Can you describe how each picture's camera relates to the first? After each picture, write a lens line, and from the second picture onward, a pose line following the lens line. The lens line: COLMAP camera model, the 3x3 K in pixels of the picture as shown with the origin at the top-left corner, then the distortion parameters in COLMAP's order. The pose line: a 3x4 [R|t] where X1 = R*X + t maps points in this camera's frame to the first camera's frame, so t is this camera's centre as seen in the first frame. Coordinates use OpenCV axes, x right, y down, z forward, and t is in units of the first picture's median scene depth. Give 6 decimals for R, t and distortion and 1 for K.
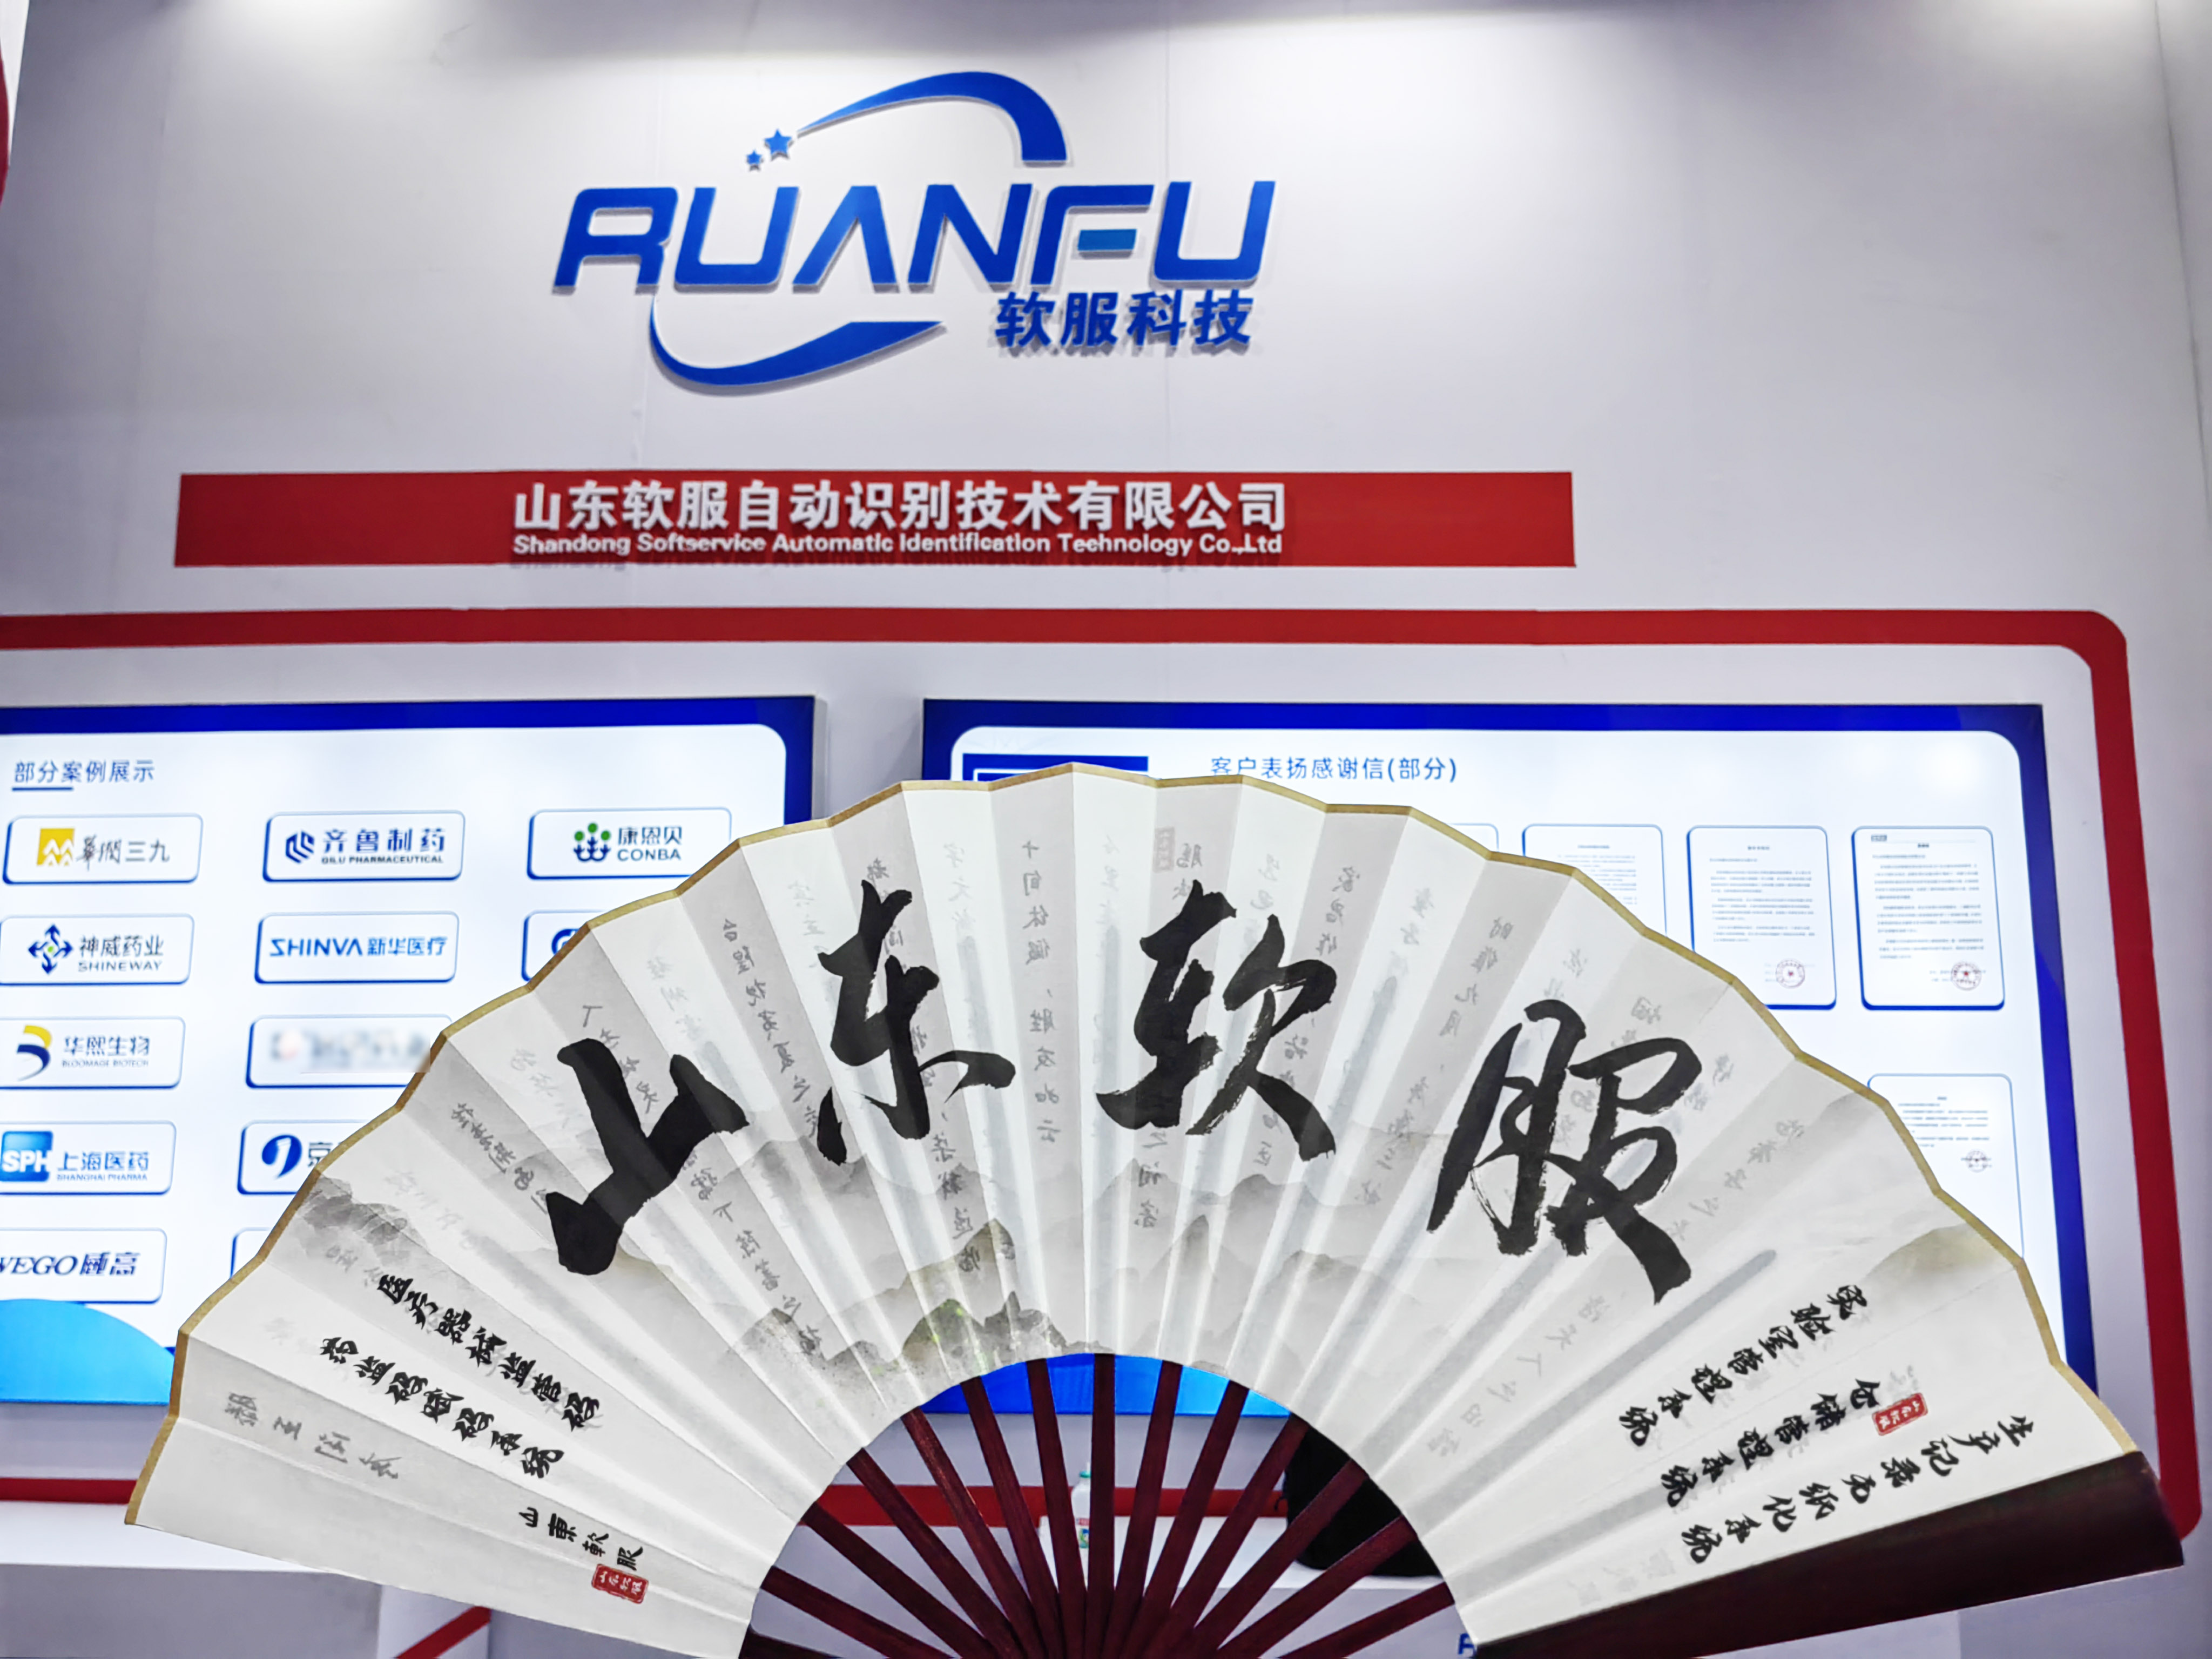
lens RADIAL K [[1752.7, 0, 1106.0], [0, 1752.7, 829.5], [0, 0, 1]] dist [0.053312, -0.068945]
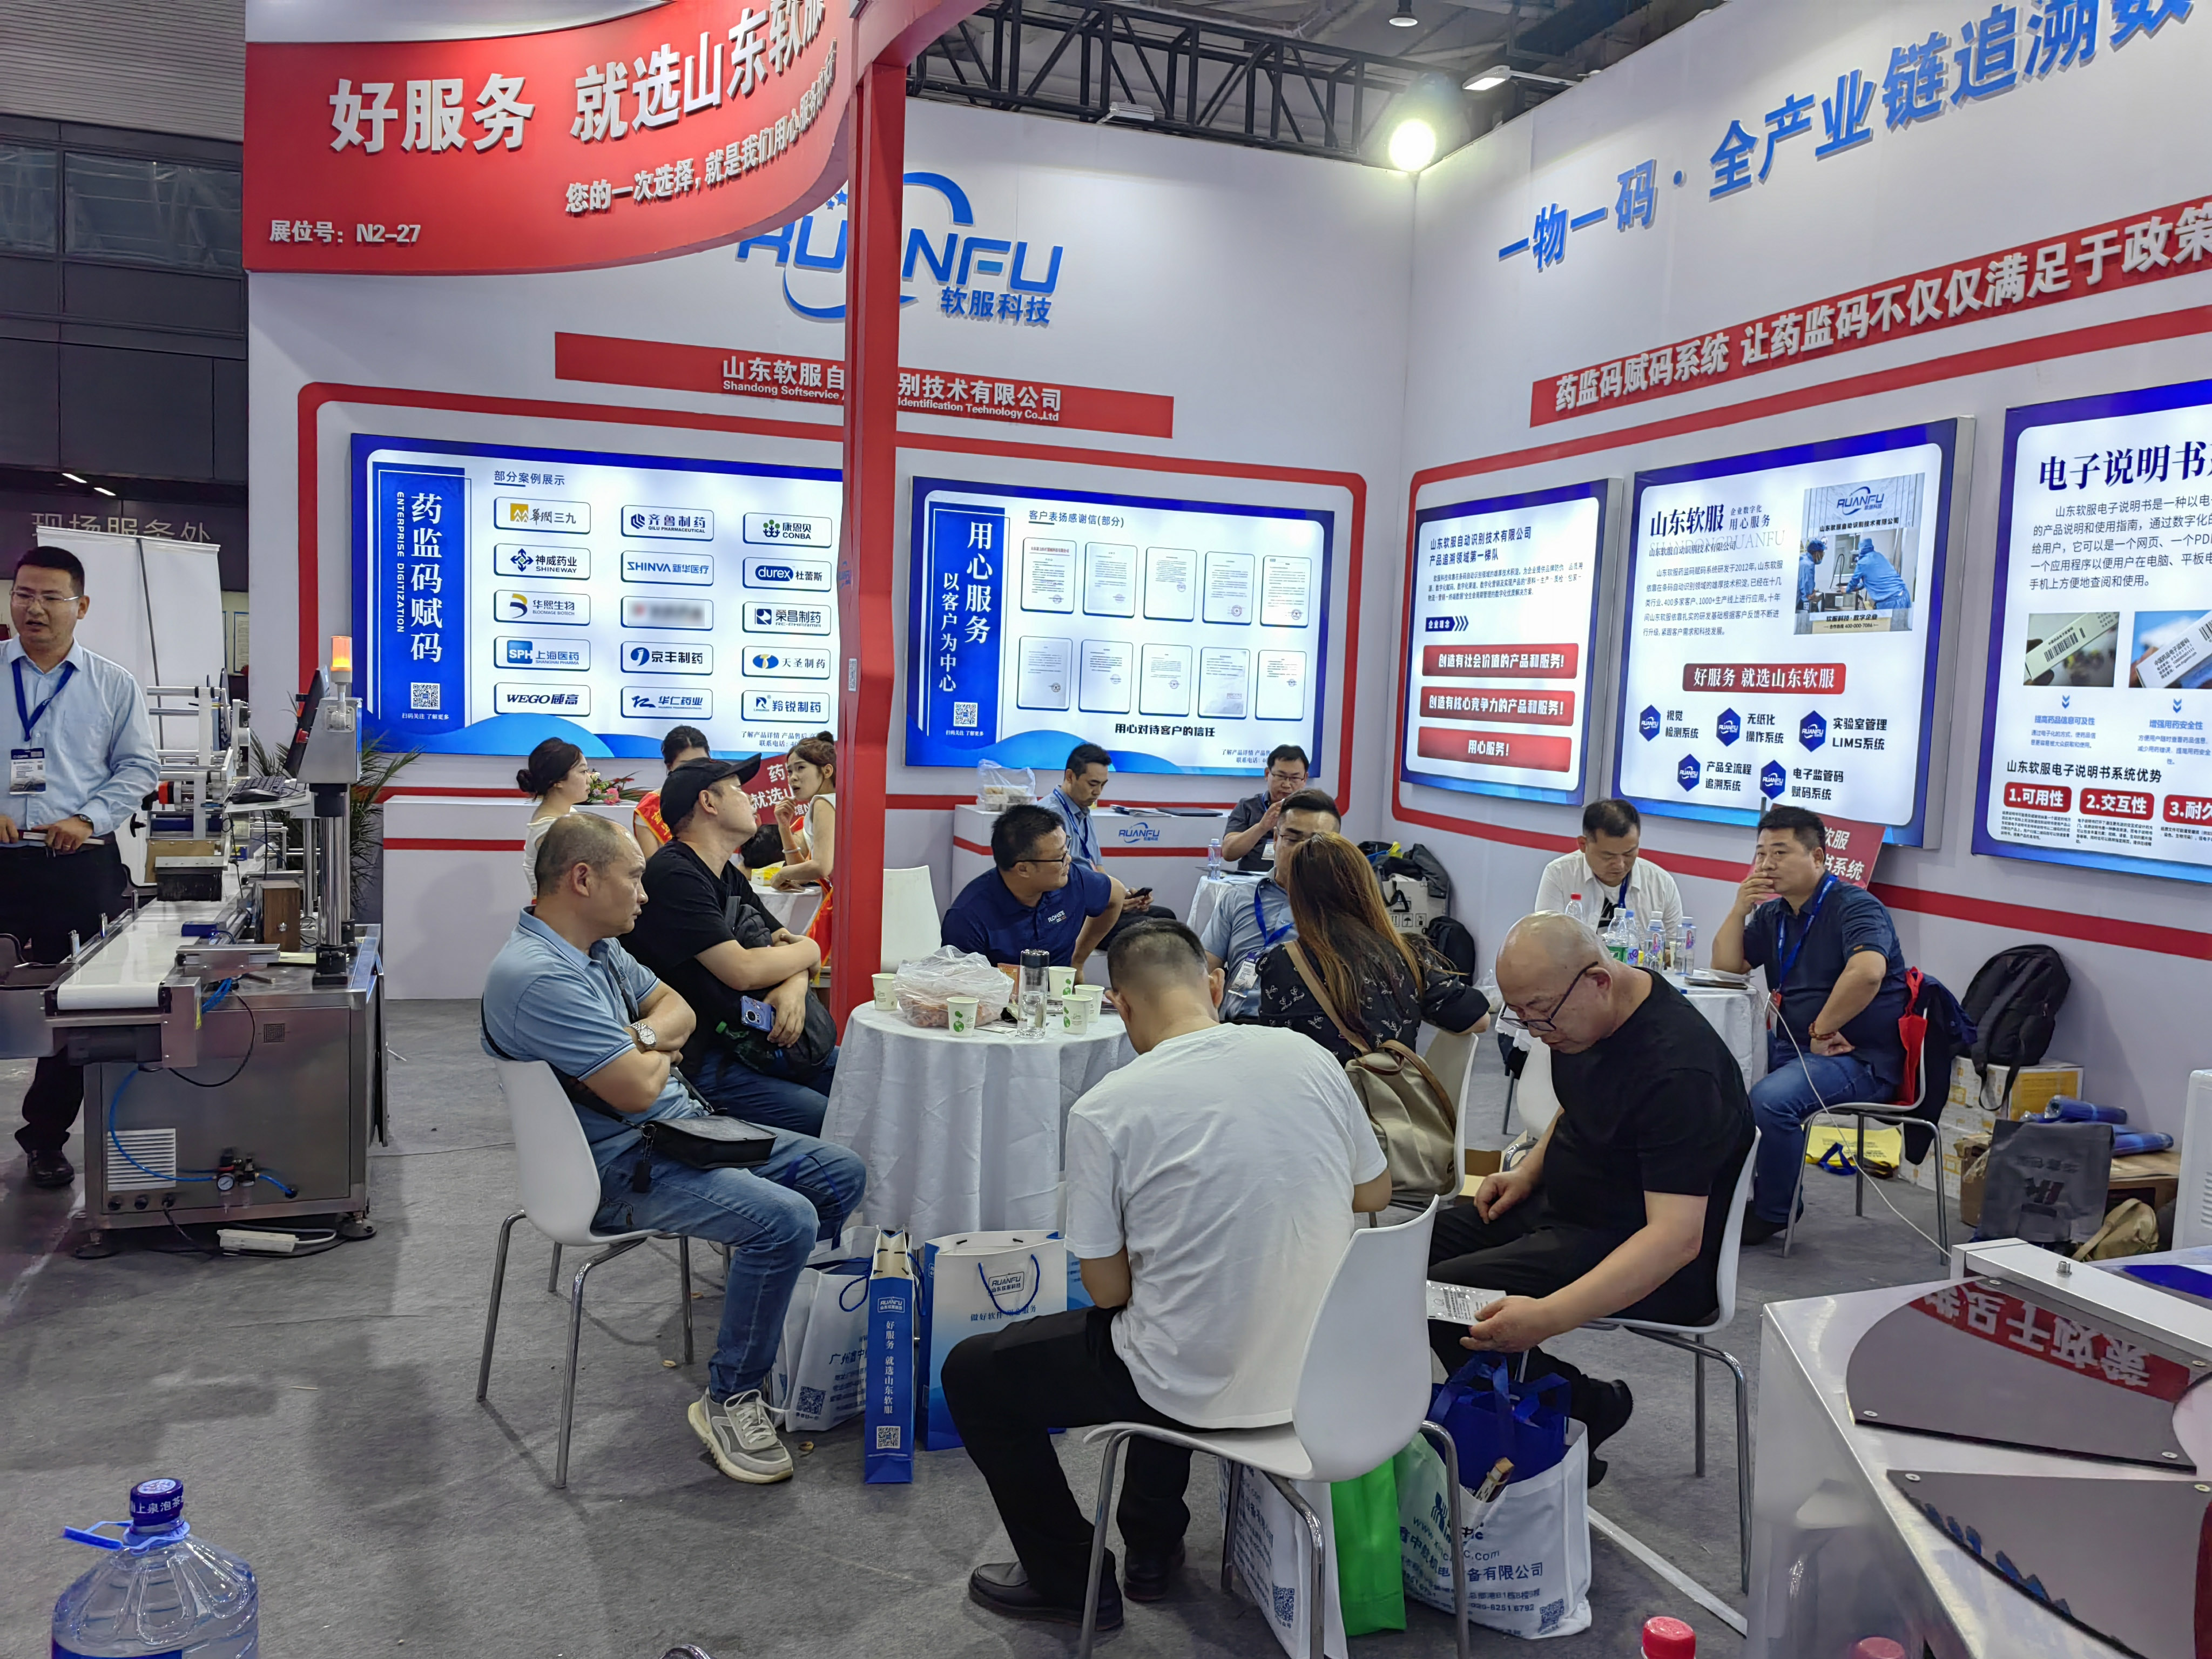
lens RADIAL K [[1752.7, 0, 1106.0], [0, 1752.7, 829.5], [0, 0, 1]] dist [0.053312, -0.068945]
pose [[0.939228, 0.004854, 0.343259, -0.641246], [-0.089434, 0.968832, 0.231010, -0.175361], [-0.331439, -0.247670, 0.910389, -1.295532]]
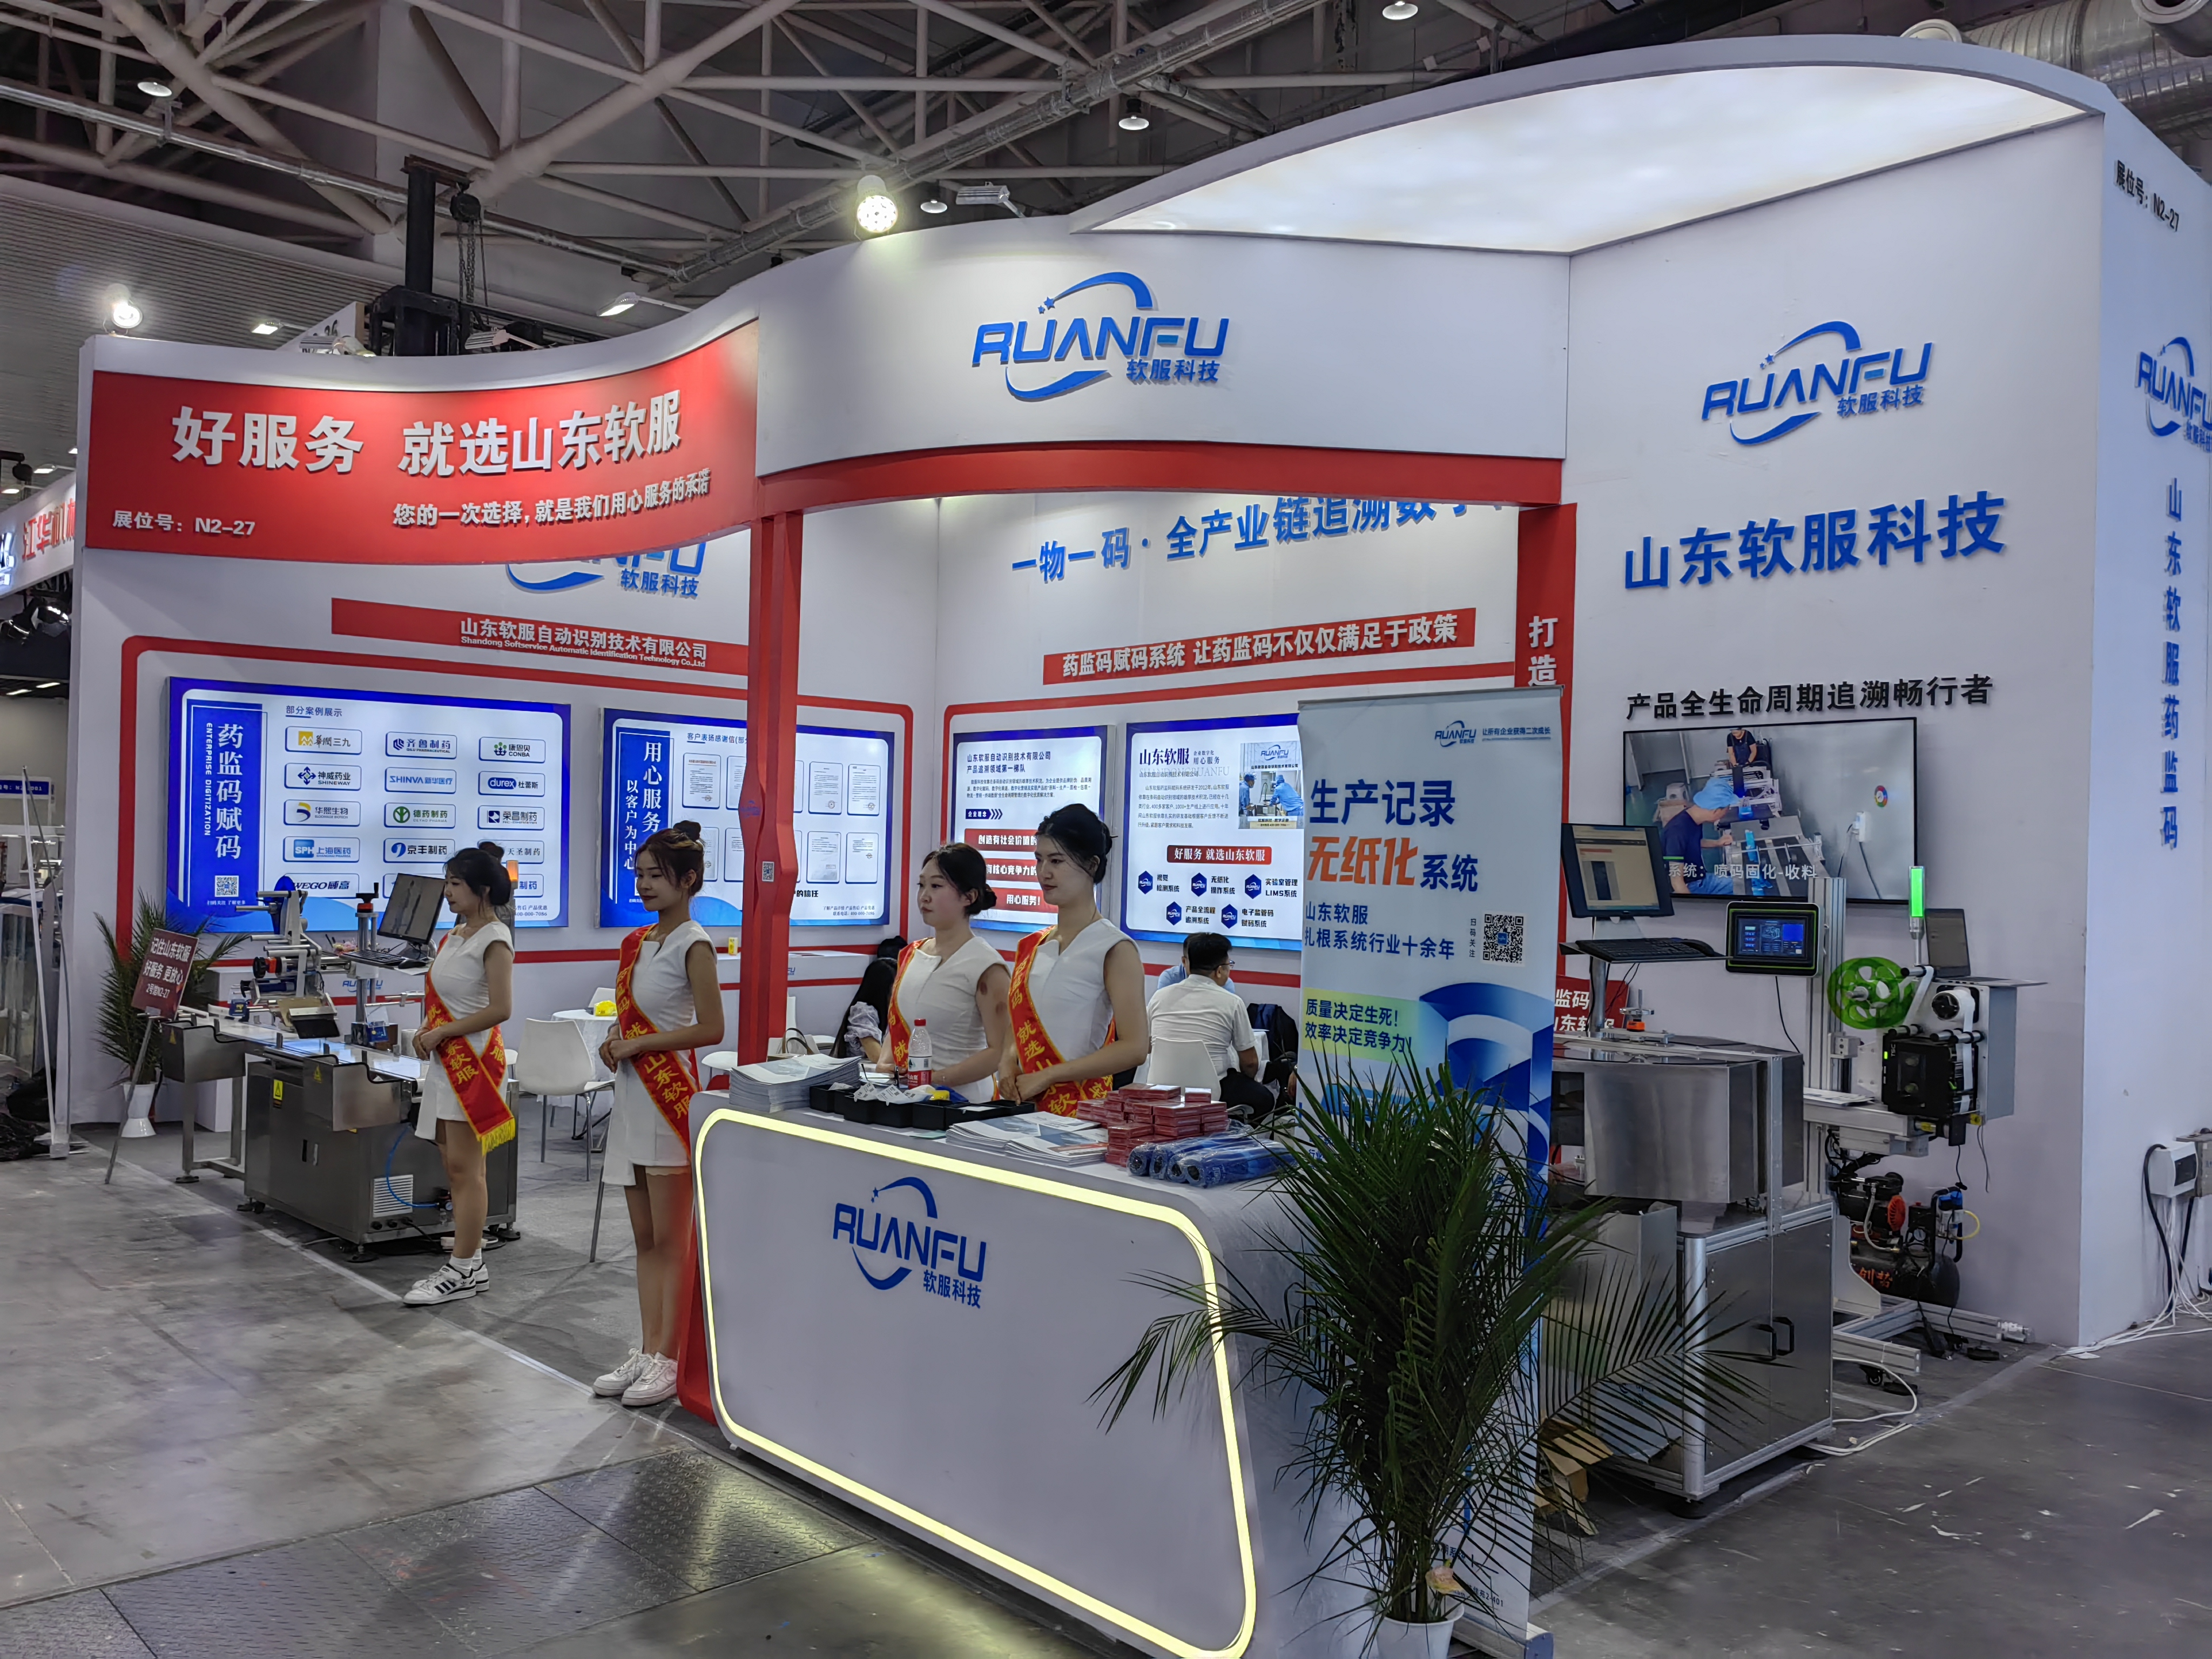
lens RADIAL K [[1752.7, 0, 1106.0], [0, 1752.7, 829.5], [0, 0, 1]] dist [0.053312, -0.068945]
pose [[0.723988, 0.019232, 0.689545, -1.546523], [-0.128747, 0.985814, 0.107683, -0.300797], [-0.677692, -0.166738, 0.716193, -1.802350]]
